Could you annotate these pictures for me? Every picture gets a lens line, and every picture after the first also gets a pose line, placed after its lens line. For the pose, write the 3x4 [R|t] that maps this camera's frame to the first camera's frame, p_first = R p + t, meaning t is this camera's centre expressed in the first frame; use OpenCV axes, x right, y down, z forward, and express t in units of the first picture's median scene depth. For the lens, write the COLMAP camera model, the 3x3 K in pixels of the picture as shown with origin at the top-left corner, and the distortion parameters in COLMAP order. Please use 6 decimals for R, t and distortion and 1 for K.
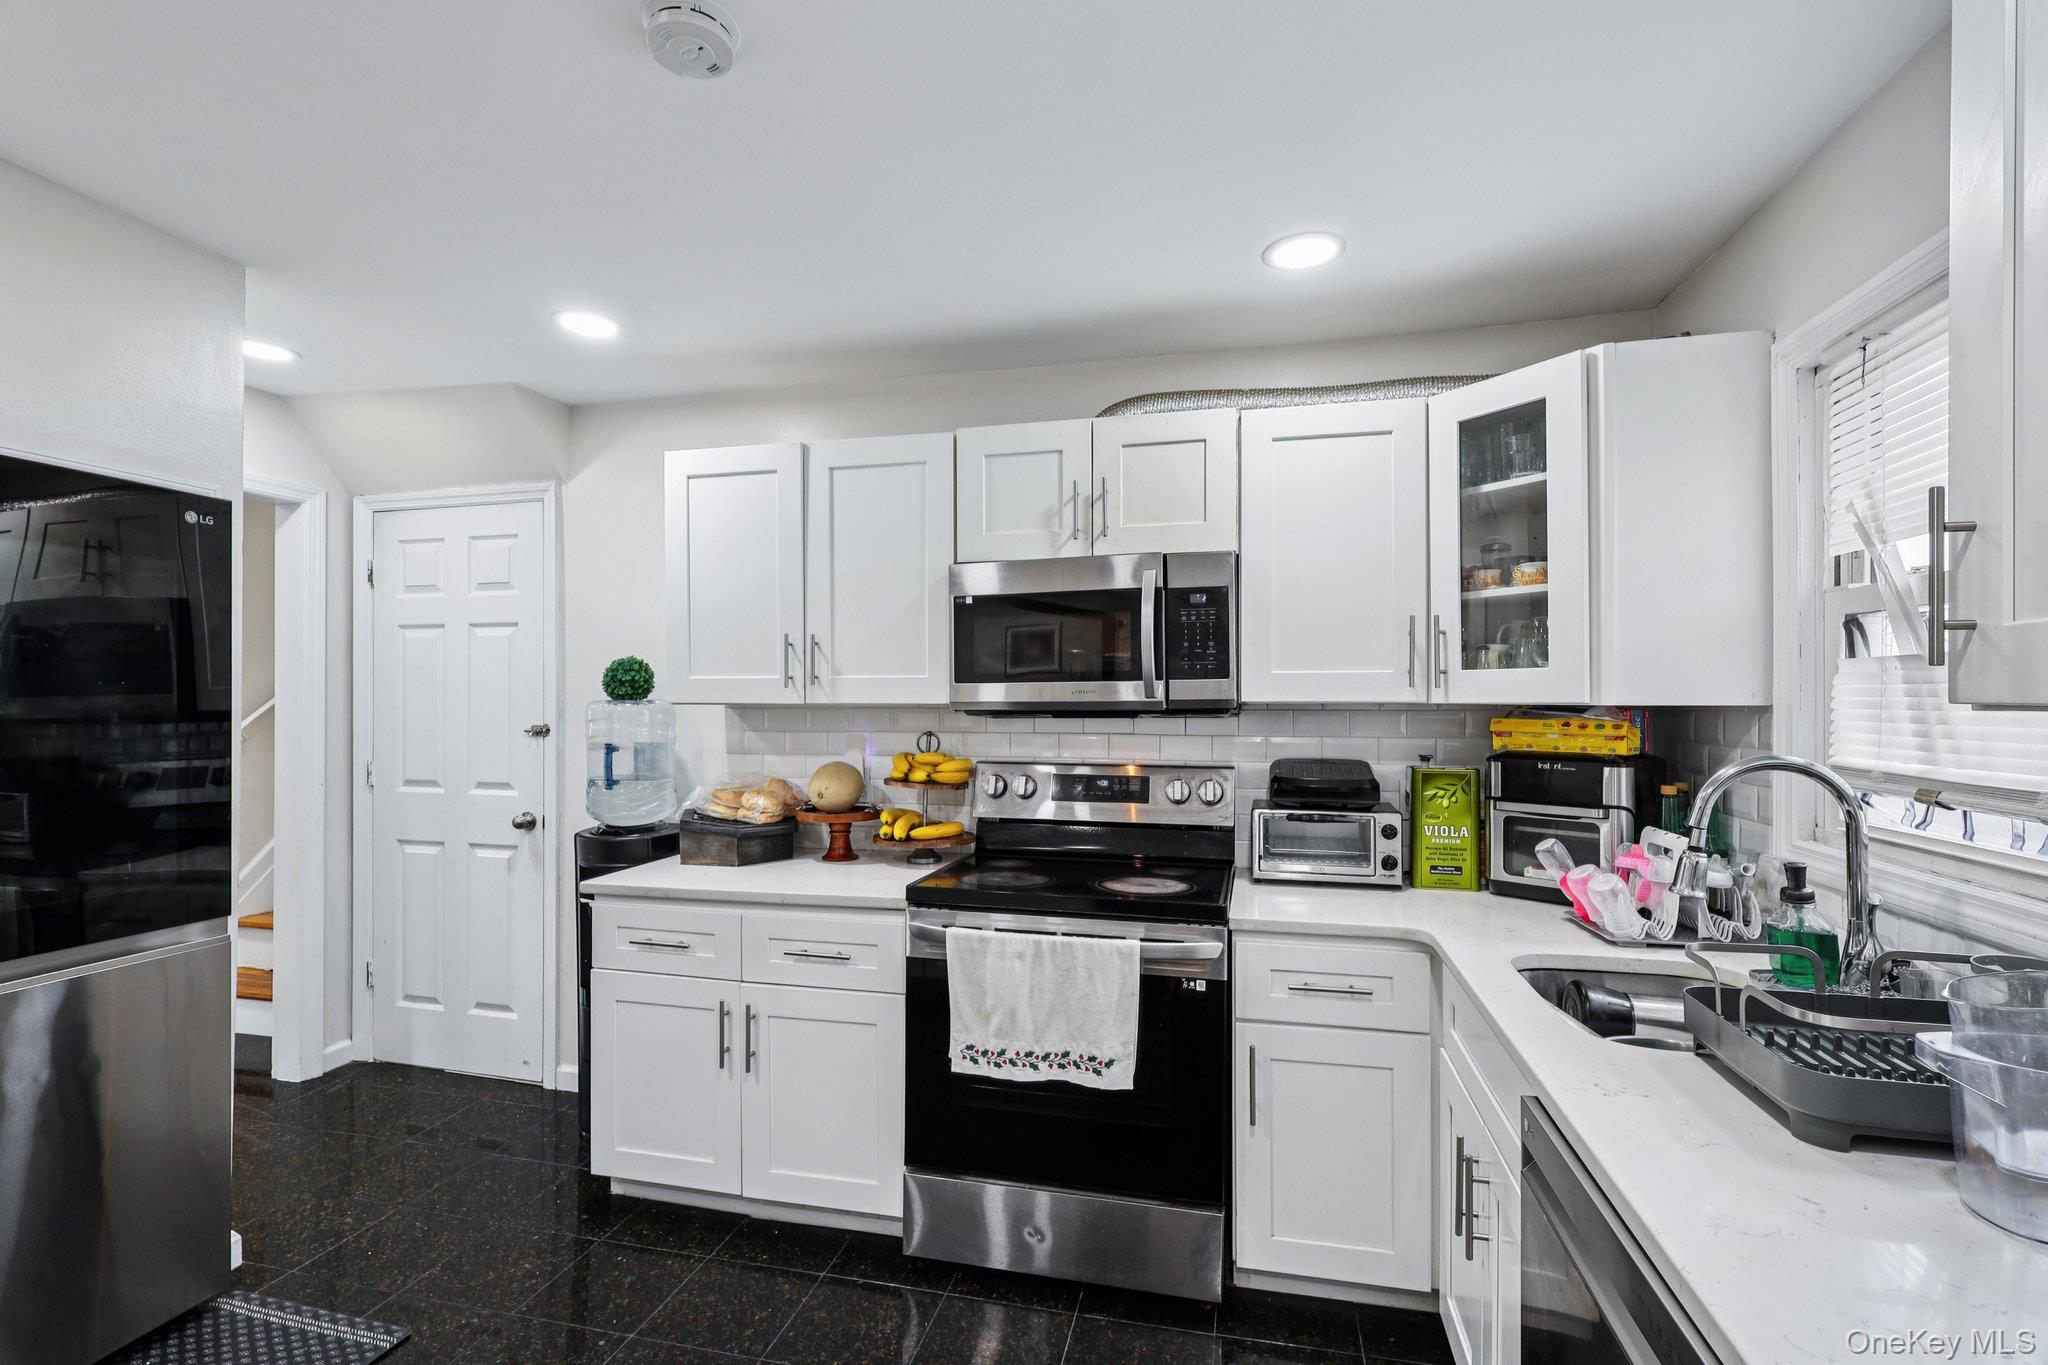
lens RADIAL K [[967.1, 0, 1022.6], [0, 967.1, 688.2], [0, 0, 1]] dist [0.004115, -0.000525]
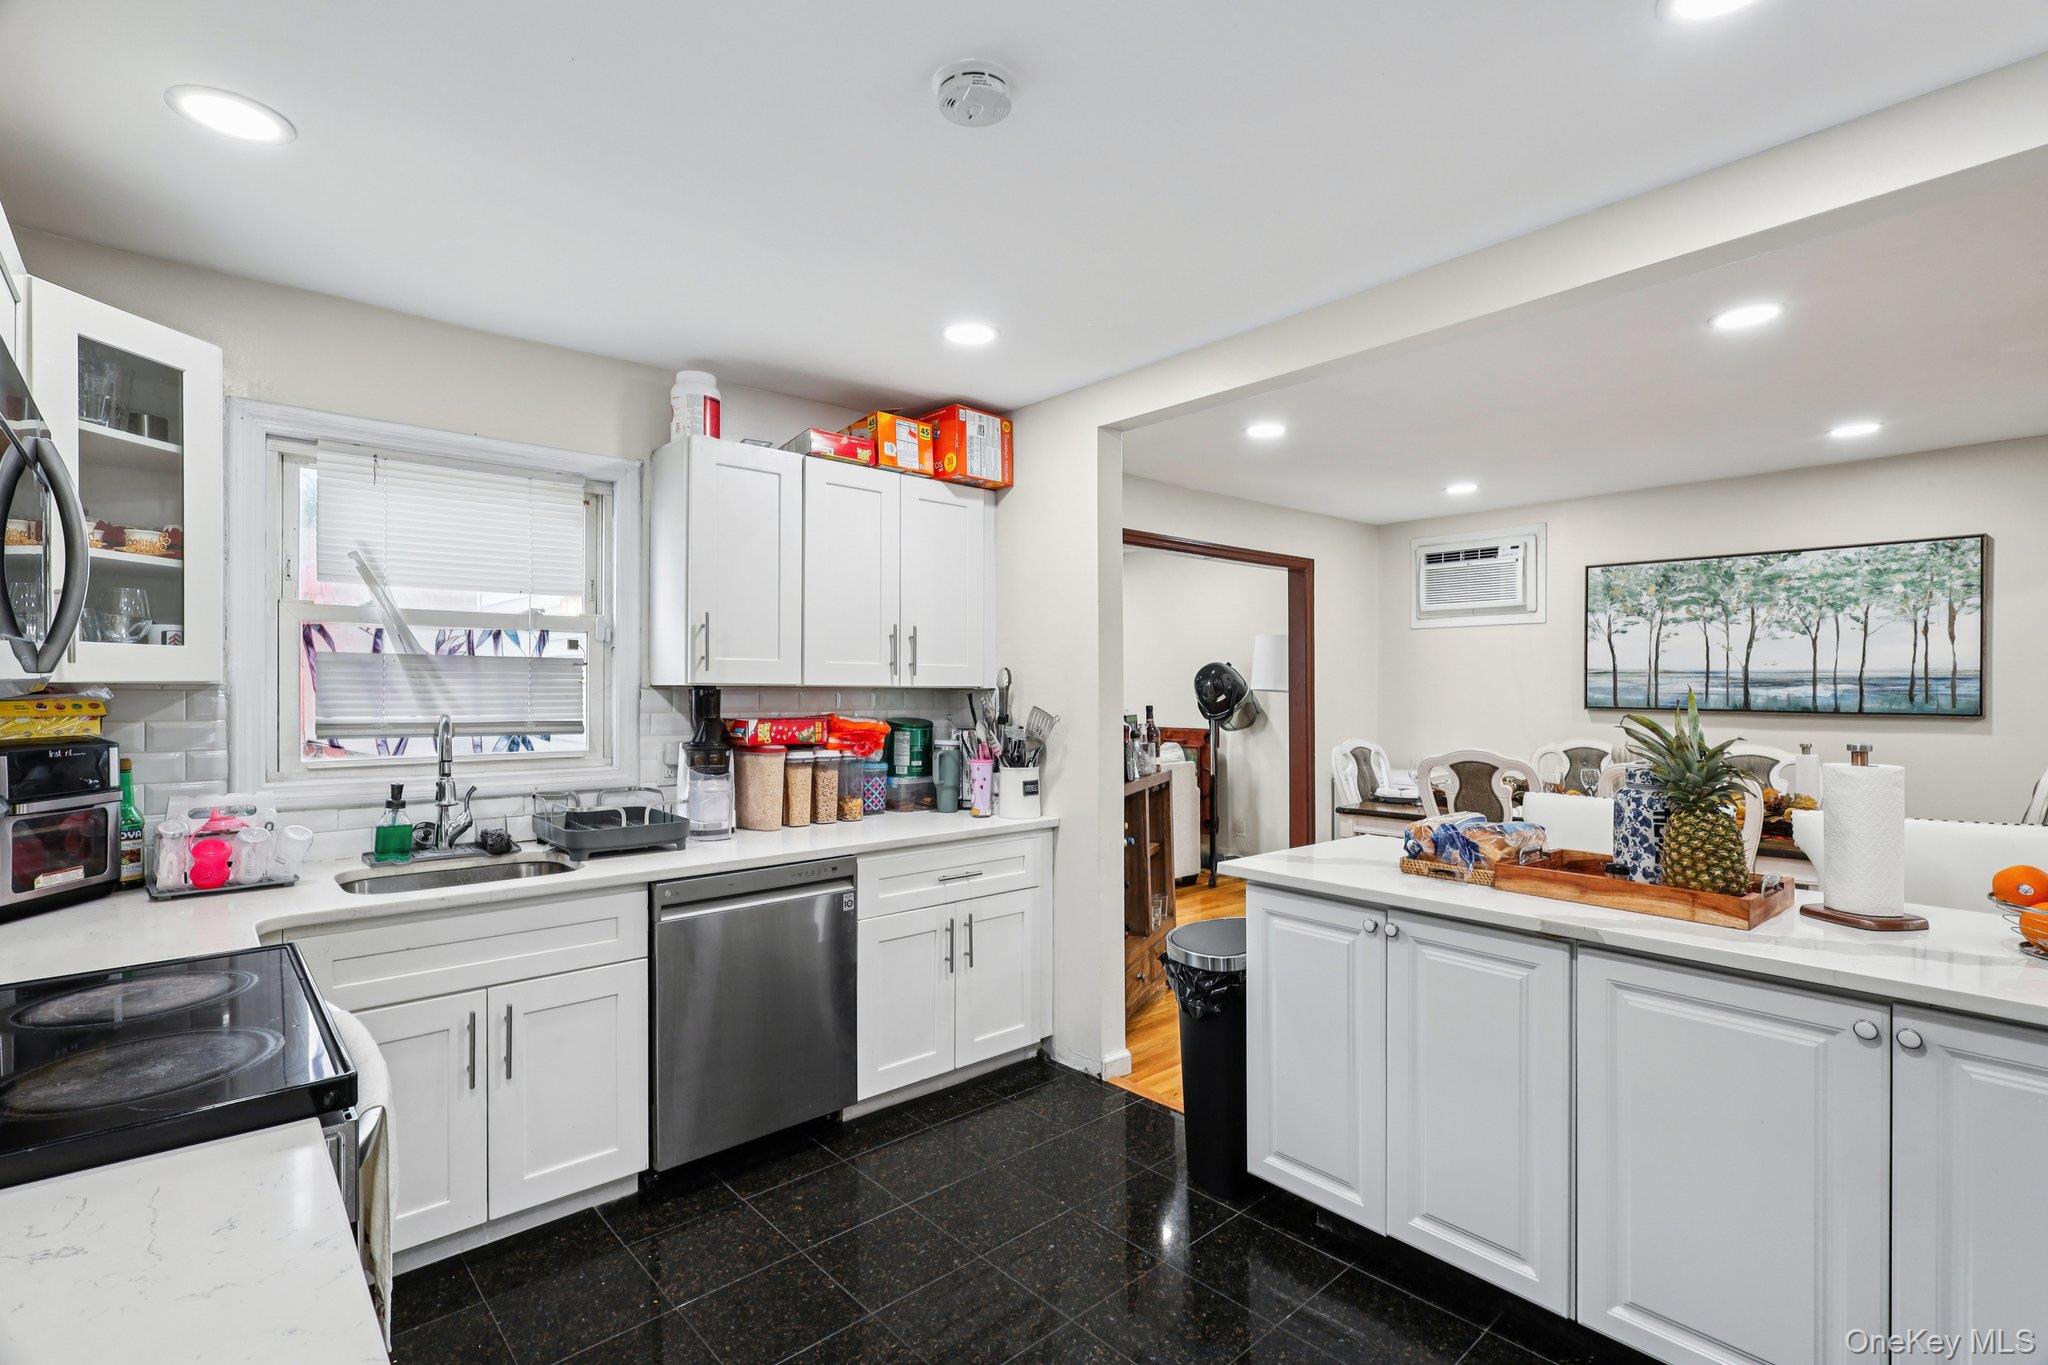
lens RADIAL K [[967.1, 0, 1049.4], [0, 967.1, 712.9], [0, 0, 1]] dist [0.004115, -0.000525]
pose [[-0.825677, -0.025347, 0.563574, -0.726864], [-0.014618, 0.999616, 0.023543, 0.010512], [-0.563954, 0.011200, -0.825730, 1.284666]]
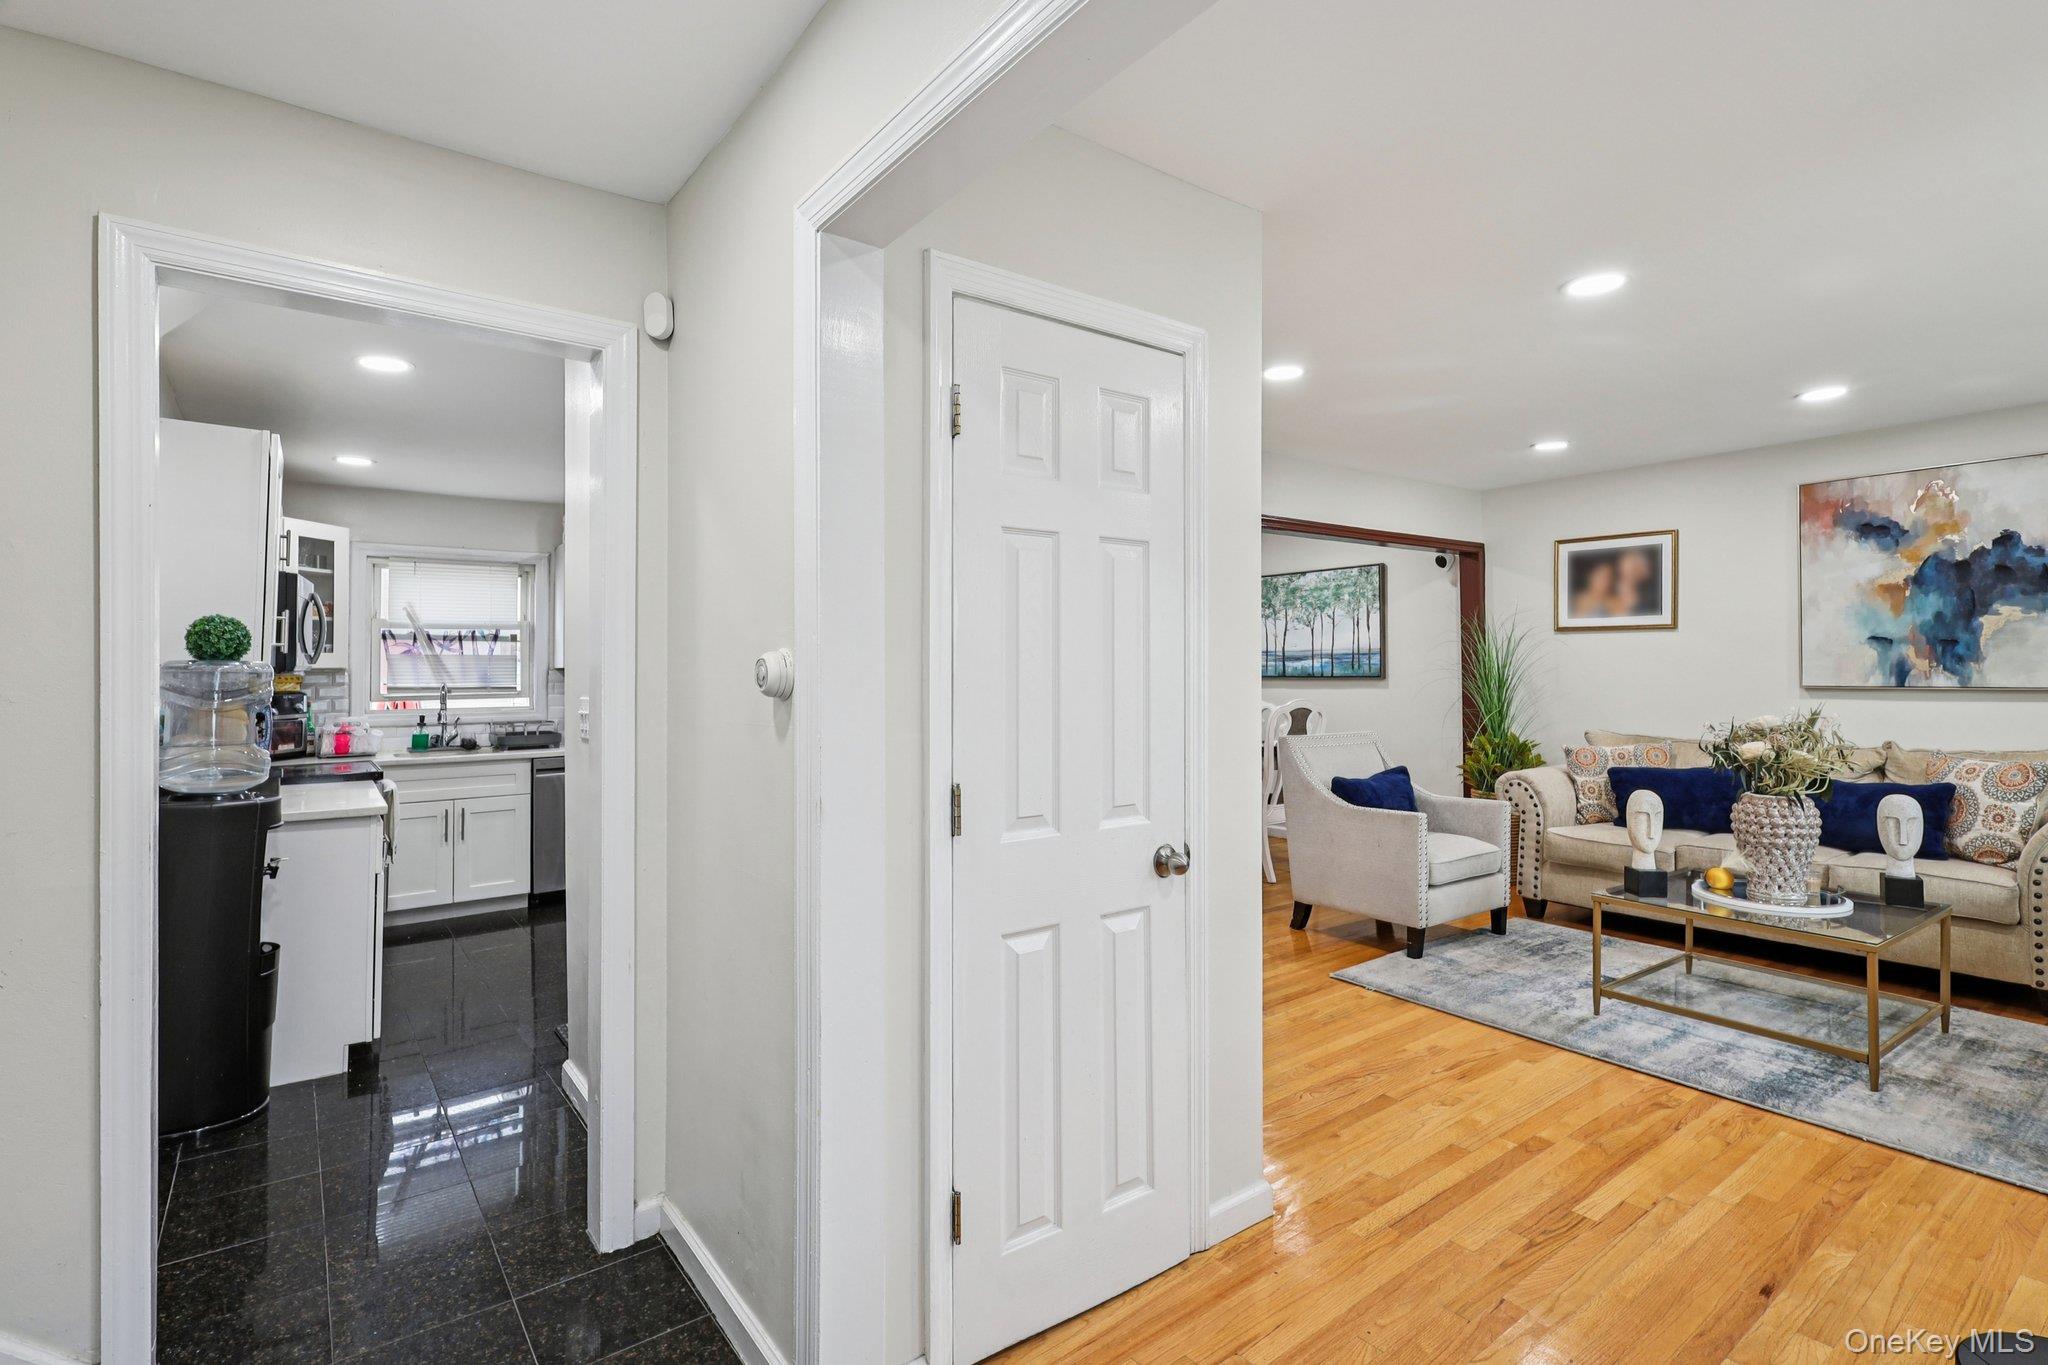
lens RADIAL K [[967.1, 0, 1031.4], [0, 967.1, 668.5], [0, 0, 1]] dist [0.004115, -0.000525]
pose [[-0.777763, 0.003032, 0.628550, -2.238655], [-0.001378, 0.999978, -0.006528, 0.028846], [-0.628556, -0.005943, -0.777742, 1.728268]]
